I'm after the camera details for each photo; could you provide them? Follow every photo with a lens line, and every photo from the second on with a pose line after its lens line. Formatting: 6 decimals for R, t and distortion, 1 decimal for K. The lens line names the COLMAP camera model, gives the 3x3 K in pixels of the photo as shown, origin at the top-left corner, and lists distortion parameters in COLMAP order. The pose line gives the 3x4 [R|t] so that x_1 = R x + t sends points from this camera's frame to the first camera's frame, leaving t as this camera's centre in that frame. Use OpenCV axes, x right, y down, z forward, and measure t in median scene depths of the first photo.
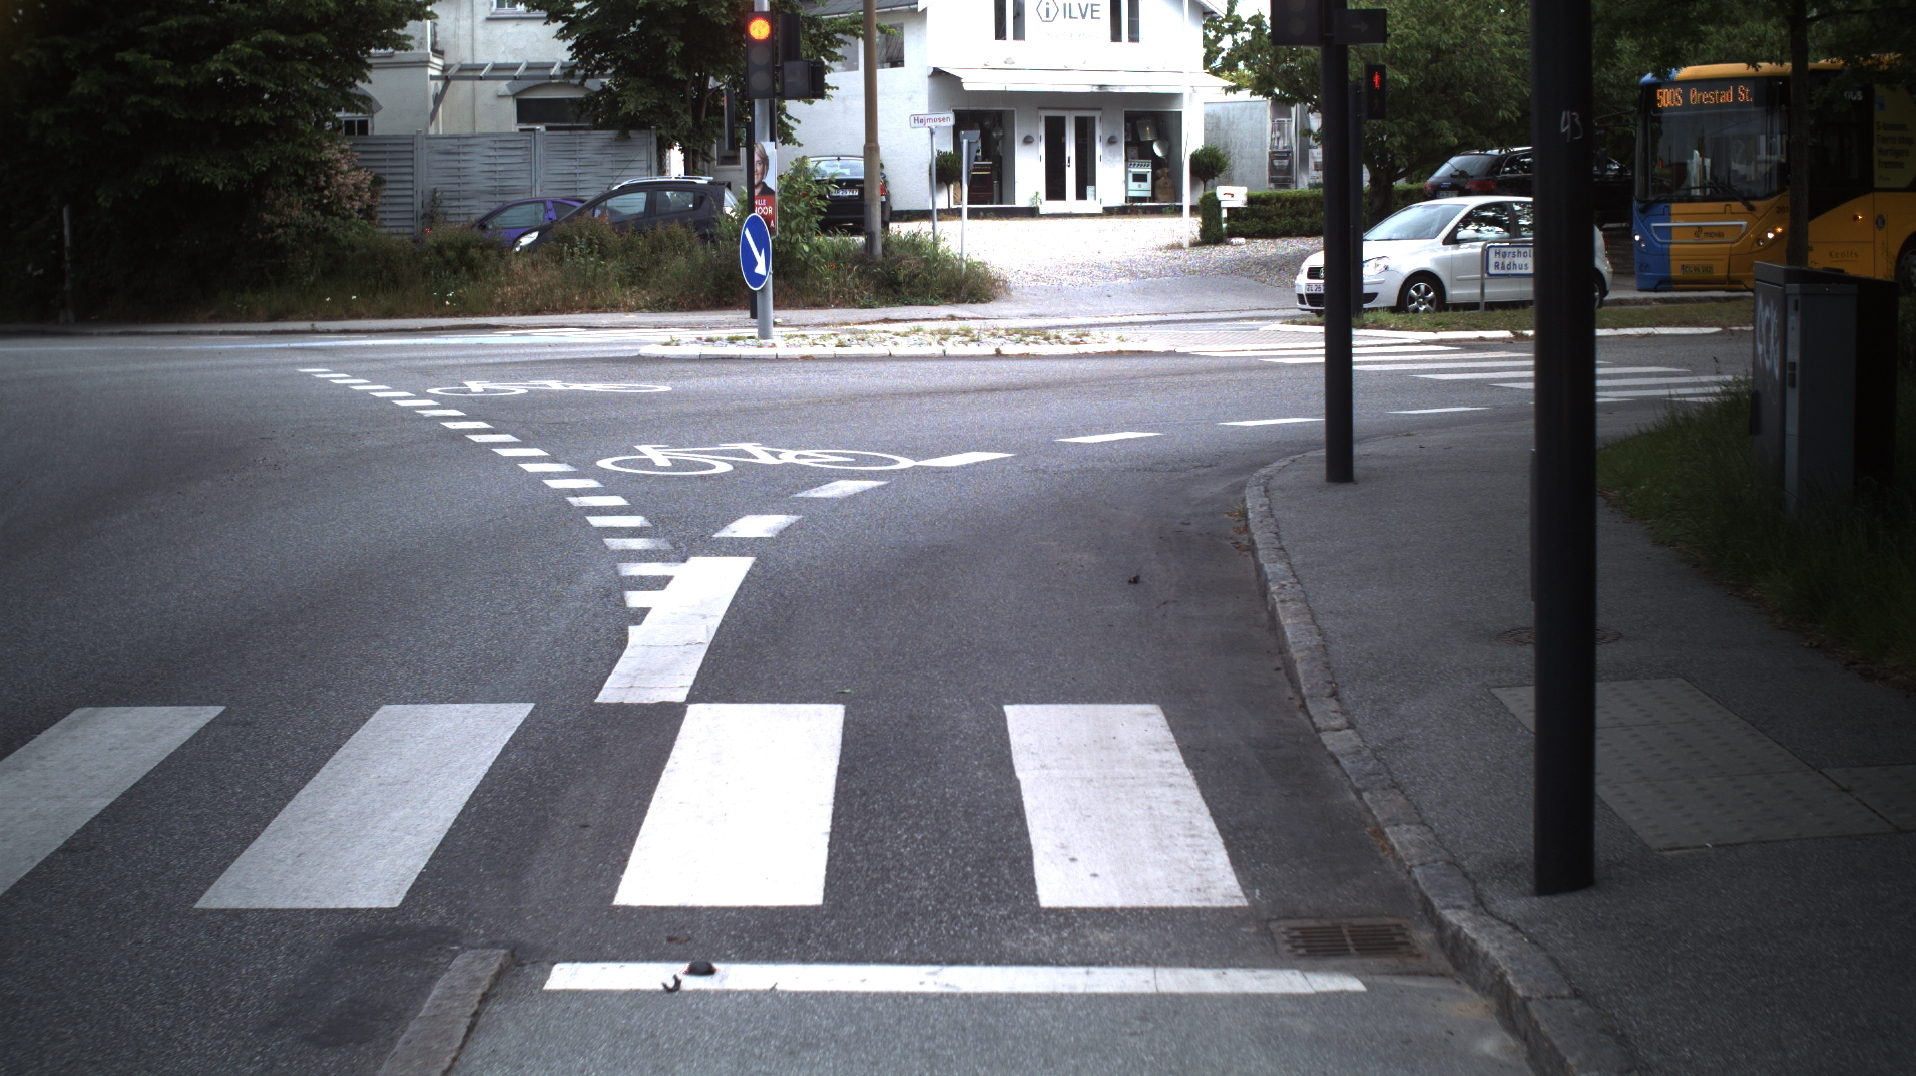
lens RADIAL K [[3489.6, 0, 958.0], [0, 3489.6, 538.0], [0, 0, 1]] dist [-0.313350, 0.438235]
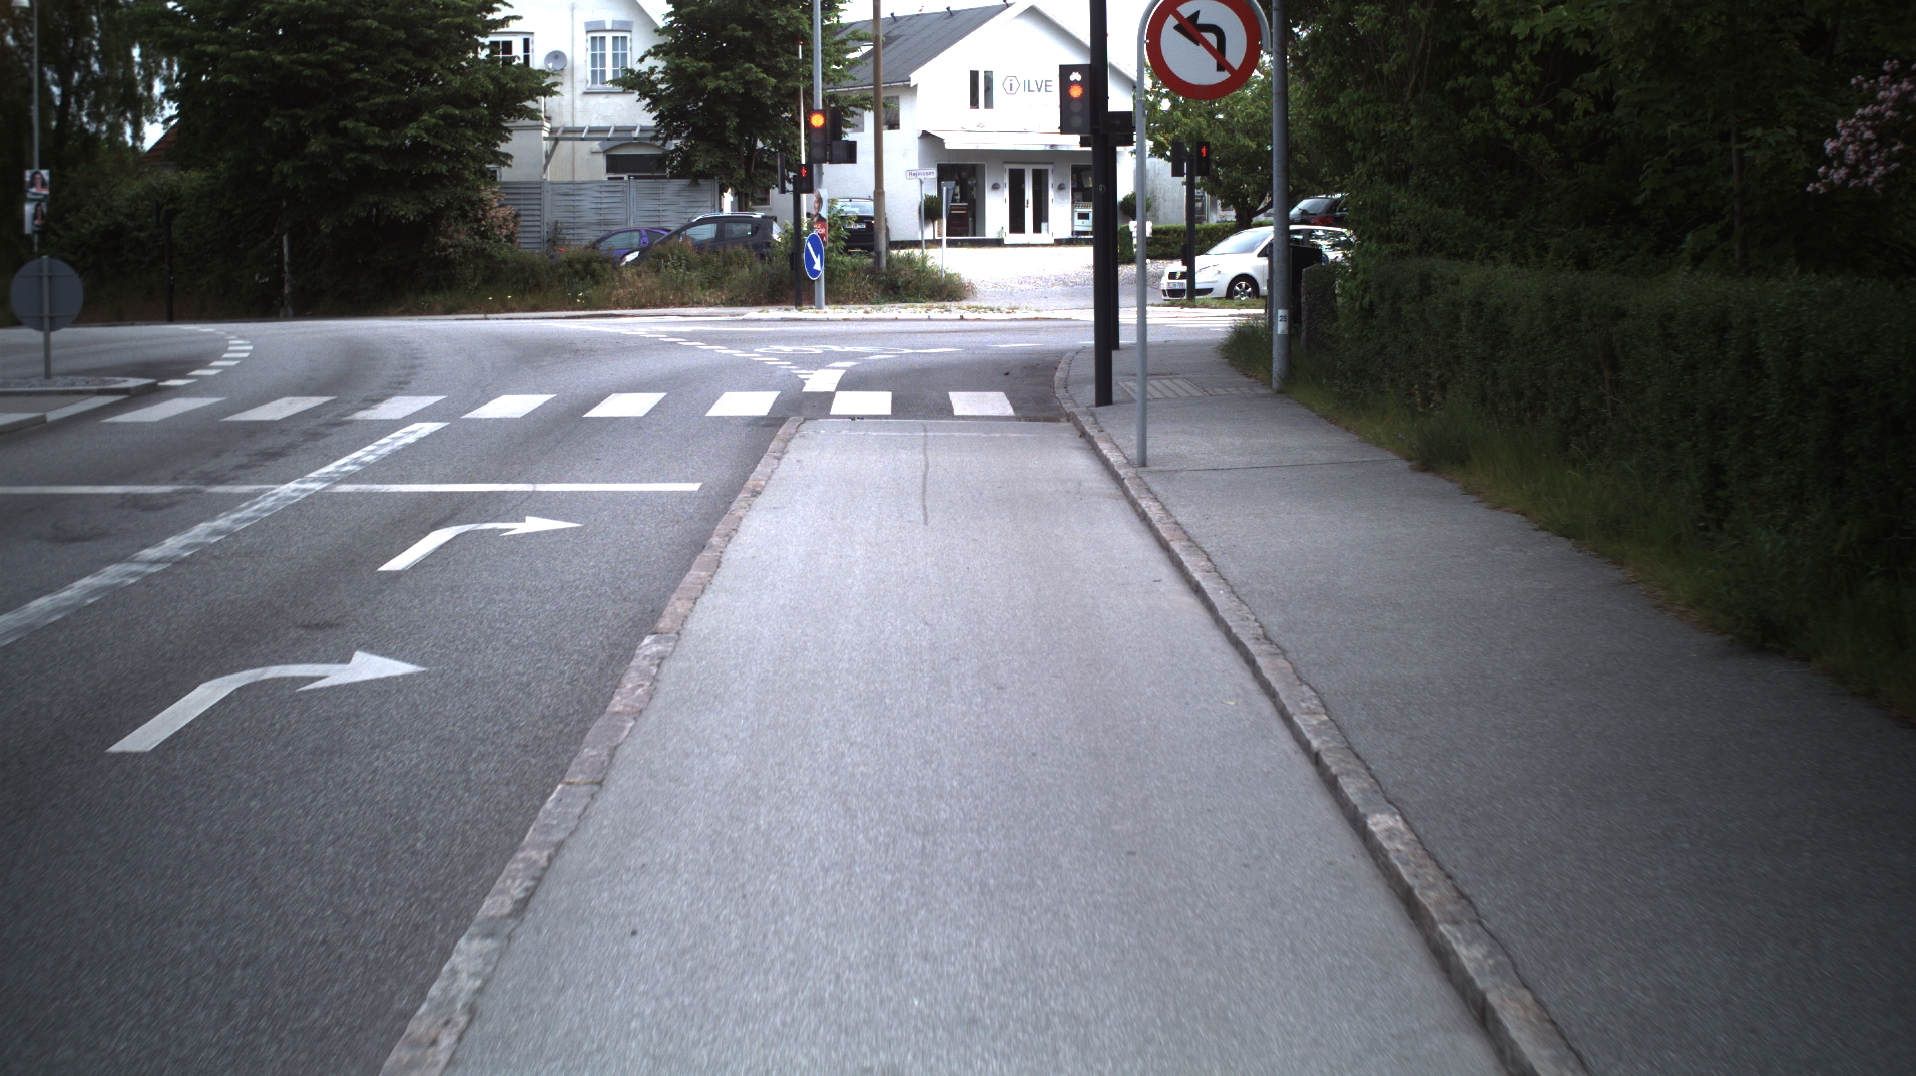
lens RADIAL K [[3489.6, 0, 958.0], [0, 3489.6, 538.0], [0, 0, 1]] dist [-0.313350, 0.438235]
pose [[0.999988, 0.003083, 0.003772, 0.002417], [-0.003036, 0.999917, -0.012499, 0.045086], [-0.003810, 0.012488, 0.999915, -0.406478]]
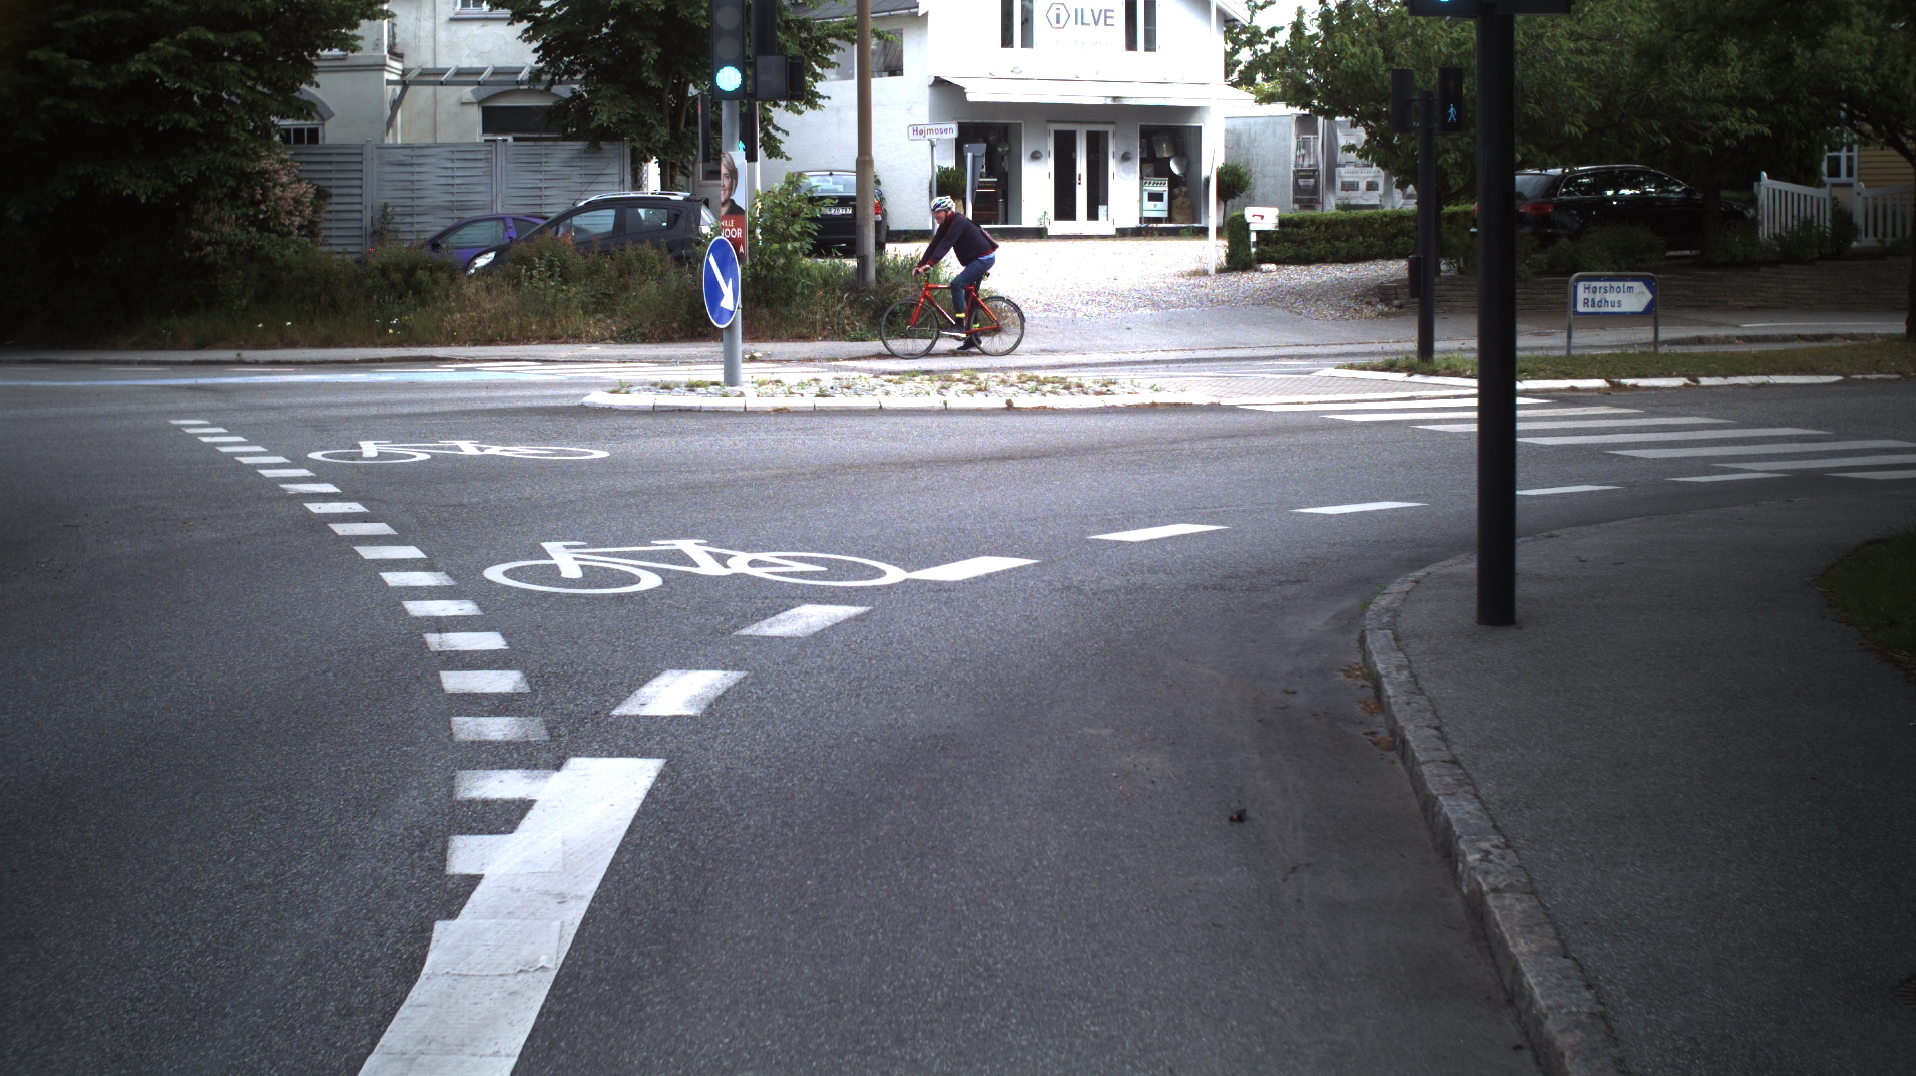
lens RADIAL K [[3489.6, 0, 958.0], [0, 3489.6, 538.0], [0, 0, 1]] dist [-0.313350, 0.438235]
pose [[0.999973, 0.007340, 0.000649, -0.000743], [-0.007337, 0.999961, -0.004997, -0.010642], [-0.000686, 0.004992, 0.999987, 0.101812]]
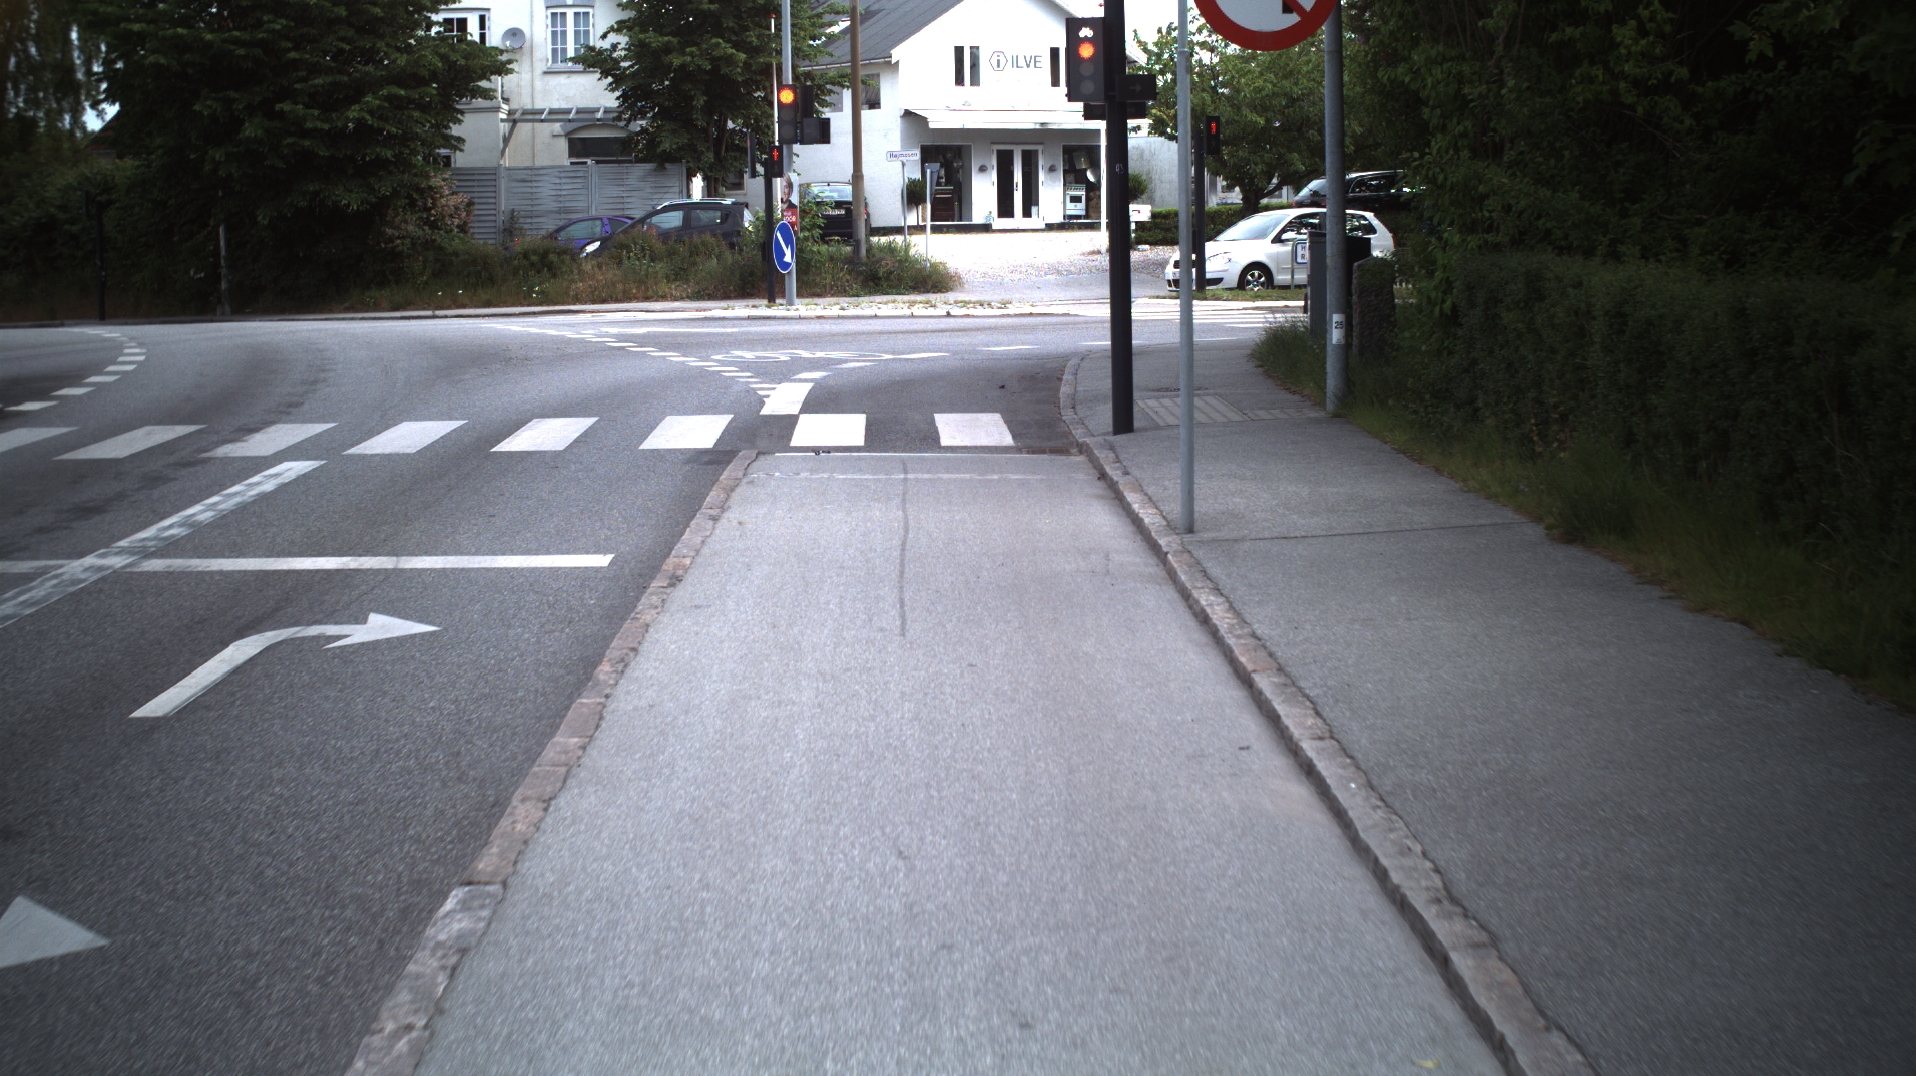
lens RADIAL K [[3489.6, 0, 958.0], [0, 3489.6, 538.0], [0, 0, 1]] dist [-0.313350, 0.438235]
pose [[0.999961, -0.004881, 0.007363, 0.002665], [0.004937, 0.999959, -0.007579, 0.033788], [-0.007325, 0.007616, 0.999944, -0.304898]]
